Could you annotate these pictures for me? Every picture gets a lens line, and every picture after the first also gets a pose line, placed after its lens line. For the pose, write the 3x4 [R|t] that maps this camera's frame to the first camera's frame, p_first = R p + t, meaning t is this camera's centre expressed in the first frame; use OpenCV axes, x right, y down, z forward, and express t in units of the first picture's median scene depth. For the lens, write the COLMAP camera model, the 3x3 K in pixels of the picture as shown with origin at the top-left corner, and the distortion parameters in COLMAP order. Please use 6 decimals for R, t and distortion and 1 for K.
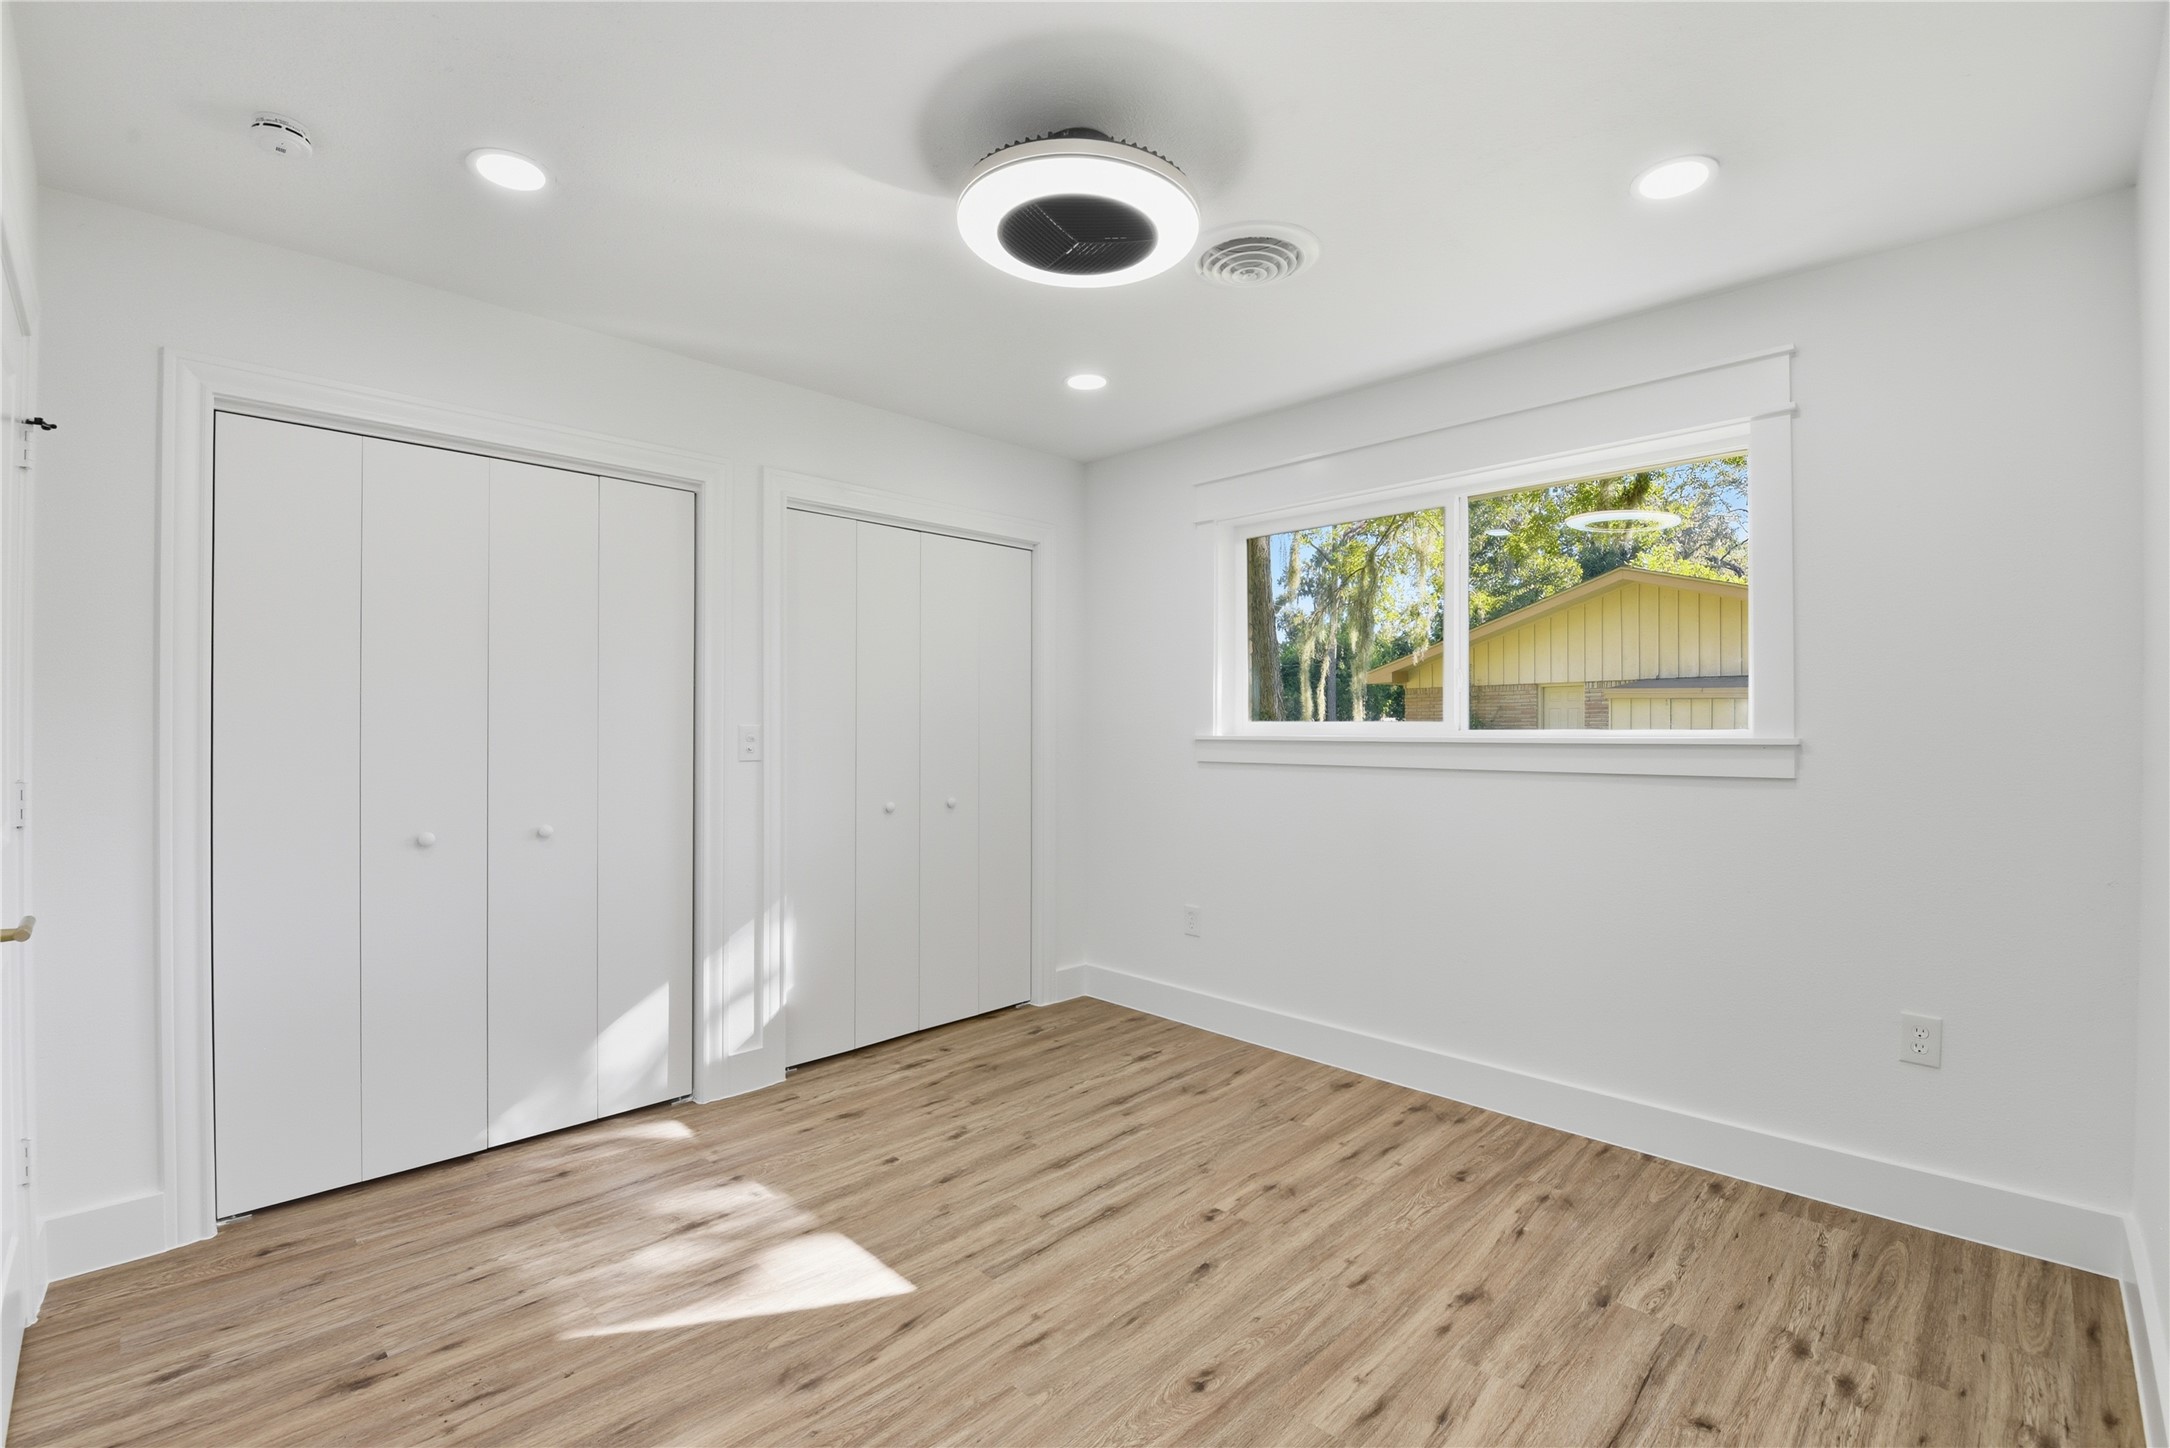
lens RADIAL K [[949.7, 0, 1082.7], [0, 949.7, 724.8], [0, 0, 1]] dist [-0.007117, -0.004886]
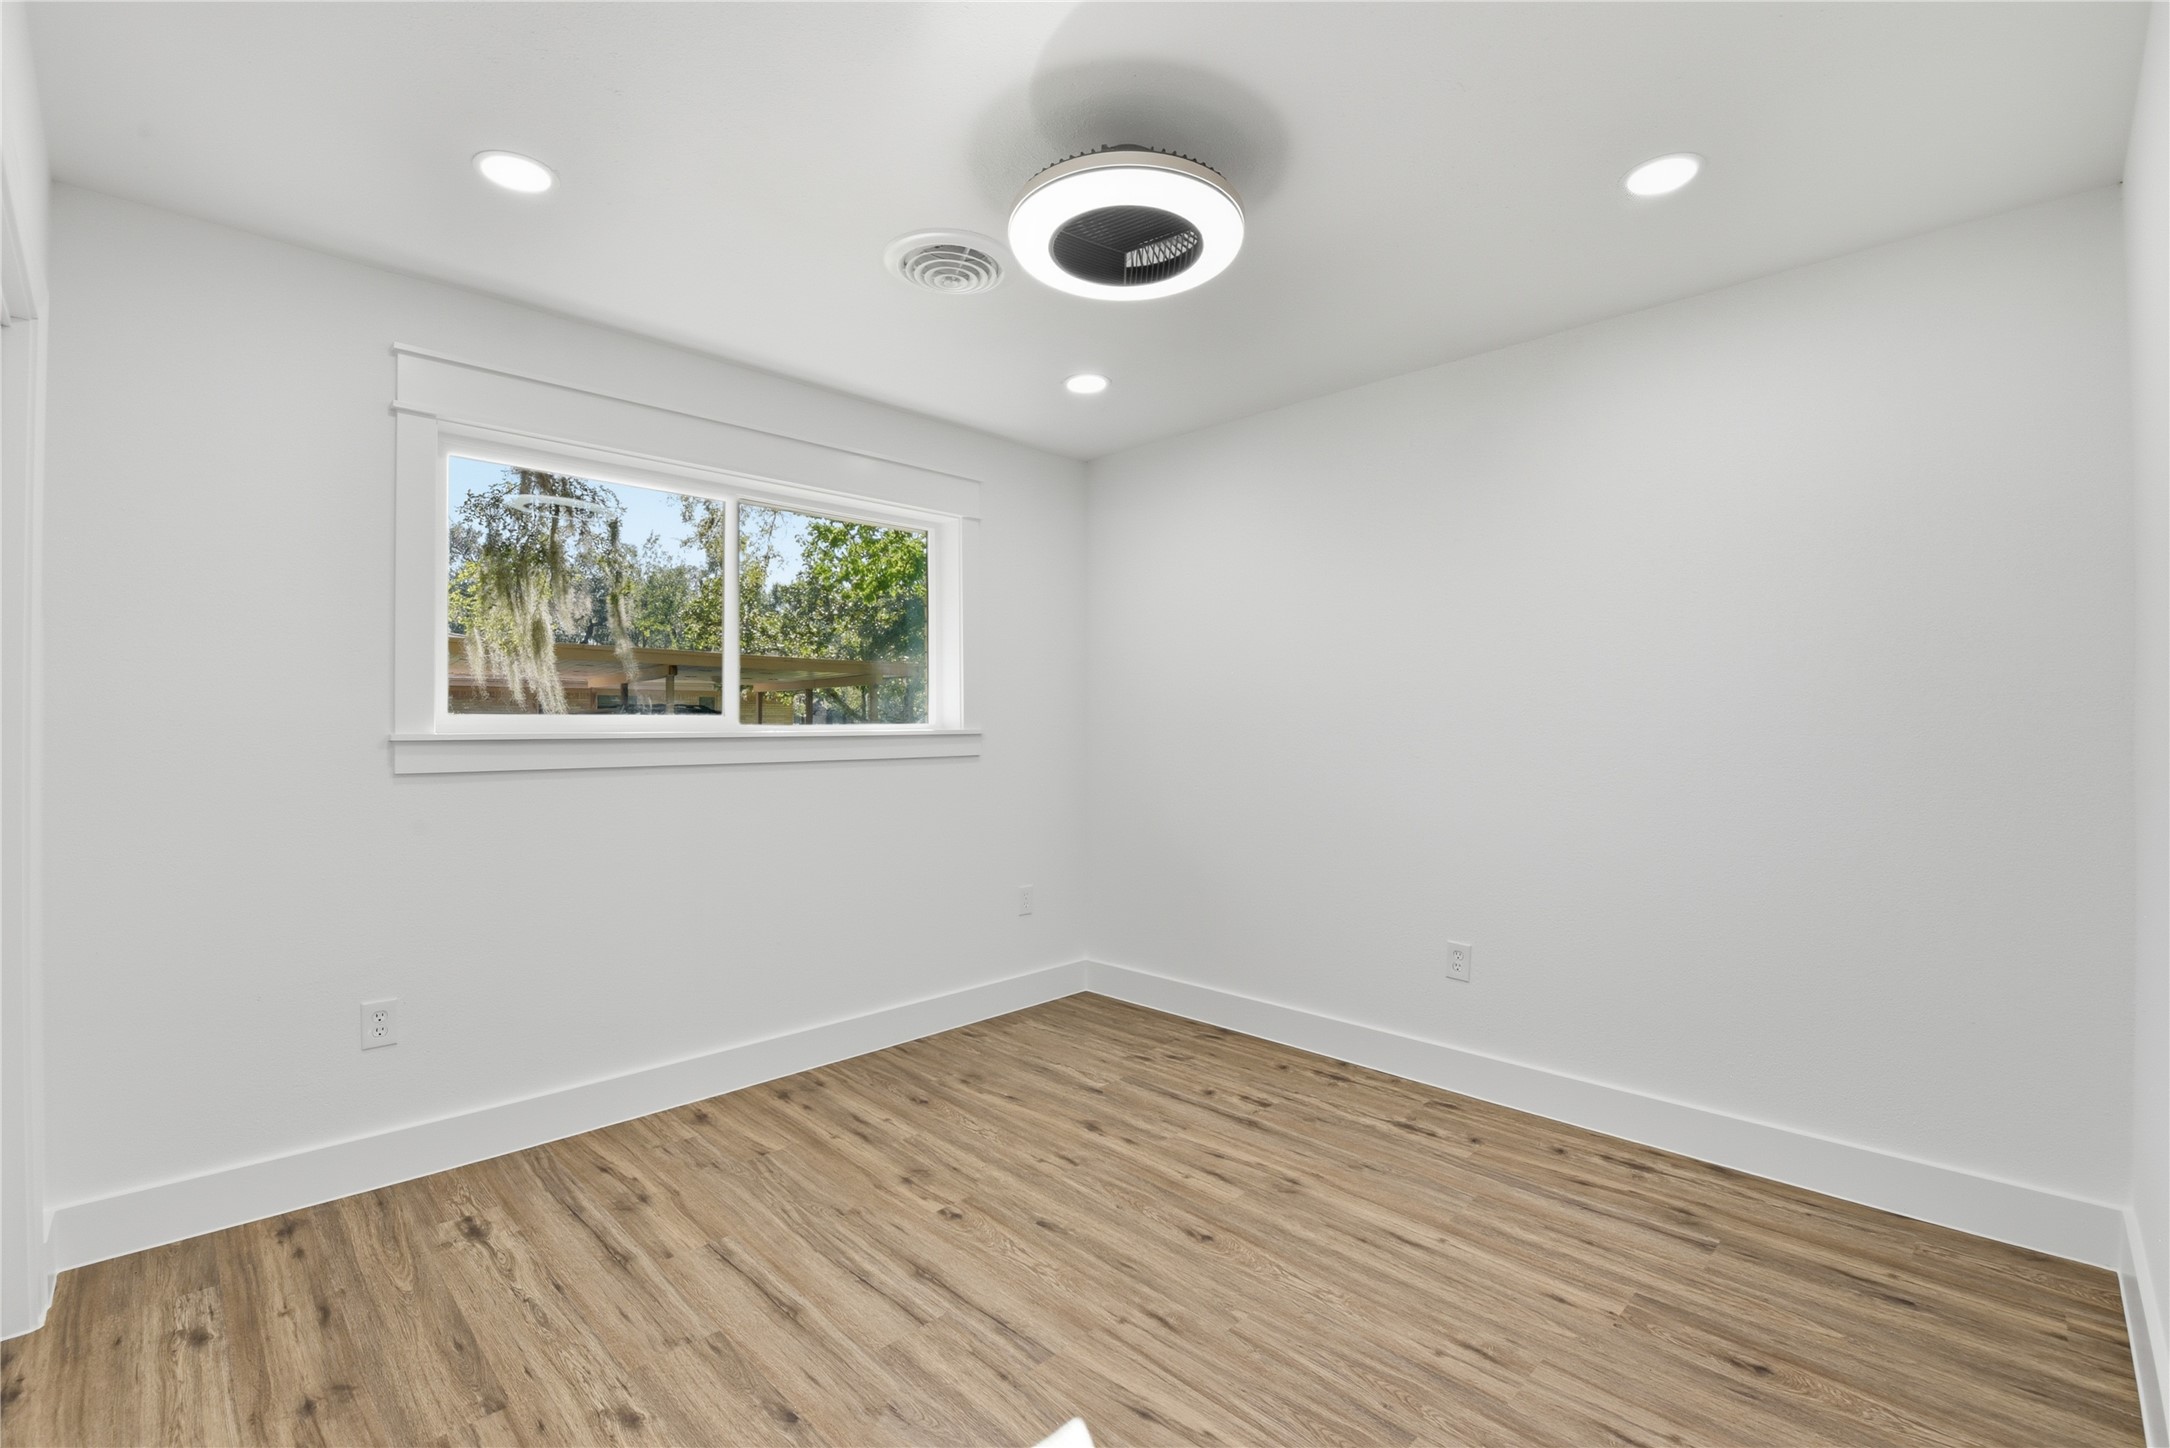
lens RADIAL K [[949.7, 0, 1085.0], [0, 949.7, 718.9], [0, 0, 1]] dist [-0.007117, -0.004886]
pose [[-0.000162, 0.004859, 0.999988, -0.777664], [-0.002938, 0.999984, -0.004859, 0.003535], [-0.999996, -0.002939, -0.000148, 0.781727]]
